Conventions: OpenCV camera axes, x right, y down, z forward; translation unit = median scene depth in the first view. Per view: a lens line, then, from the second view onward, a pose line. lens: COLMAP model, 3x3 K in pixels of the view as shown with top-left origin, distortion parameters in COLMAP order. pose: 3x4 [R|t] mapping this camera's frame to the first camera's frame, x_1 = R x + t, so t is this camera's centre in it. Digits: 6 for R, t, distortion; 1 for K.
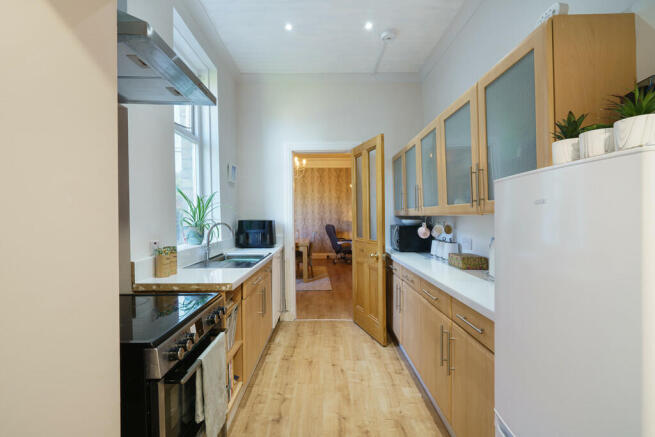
lens RADIAL K [[294.7, 0, 324.2], [0, 294.7, 218.0], [0, 0, 1]] dist [0.004205, 0.000453]
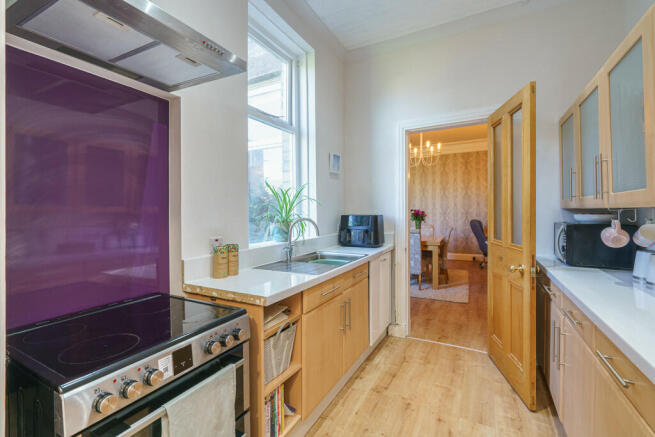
lens RADIAL K [[294.7, 0, 325.9], [0, 294.7, 215.7], [0, 0, 1]] dist [0.004205, 0.000453]
pose [[0.882474, 0.002829, -0.470352, 0.103624], [0.003022, 0.999927, 0.011684, -0.001017], [0.470351, -0.011733, 0.882401, 0.210518]]
